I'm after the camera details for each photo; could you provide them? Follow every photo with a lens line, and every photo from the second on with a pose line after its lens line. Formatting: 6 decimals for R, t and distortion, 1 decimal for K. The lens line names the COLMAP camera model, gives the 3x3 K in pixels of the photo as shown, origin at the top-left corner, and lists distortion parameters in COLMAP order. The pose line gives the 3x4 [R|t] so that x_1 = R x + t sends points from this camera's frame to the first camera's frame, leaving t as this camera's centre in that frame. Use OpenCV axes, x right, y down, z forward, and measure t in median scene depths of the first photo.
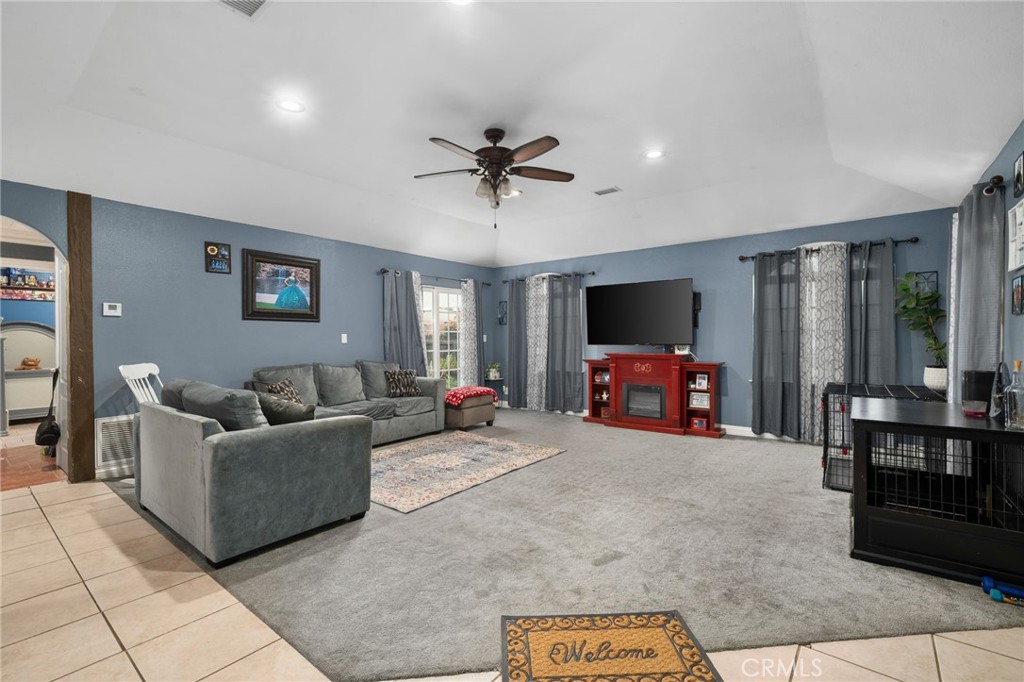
lens RADIAL K [[462.2, 0, 490.8], [0, 462.2, 337.3], [0, 0, 1]] dist [-0.000736, -0.000012]
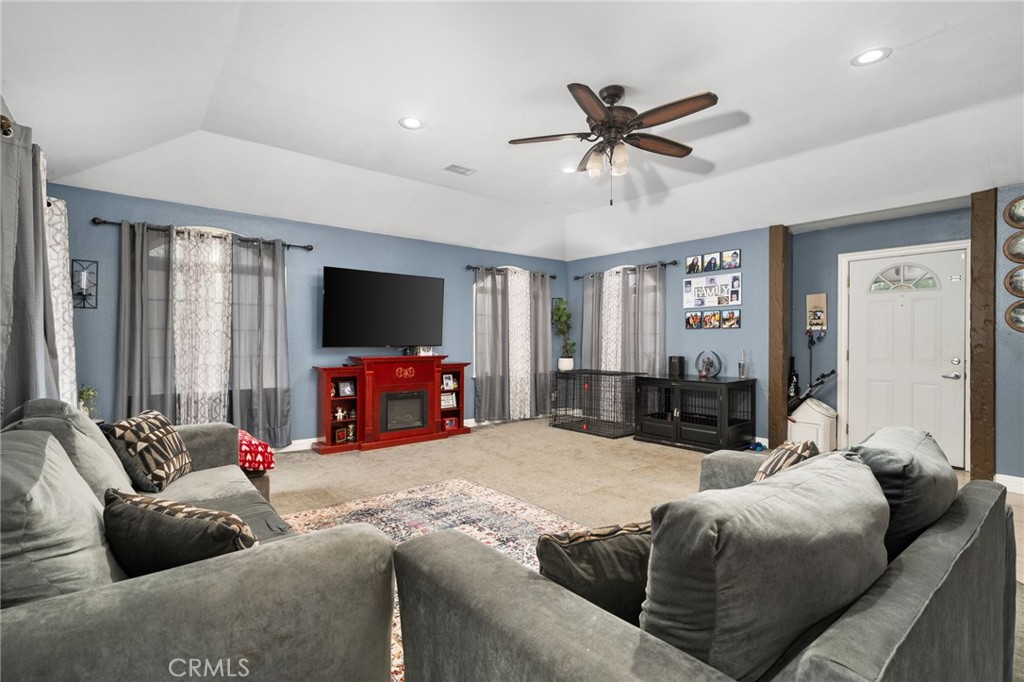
lens RADIAL K [[483.6, 0, 531.4], [0, 483.6, 337.9], [0, 0, 1]] dist [-0.000734, -0.000229]
pose [[0.167888, 0.010174, 0.985754, -0.564614], [-0.002769, 0.999948, -0.009849, 0.009946], [-0.985802, -0.001076, 0.167907, 0.649809]]
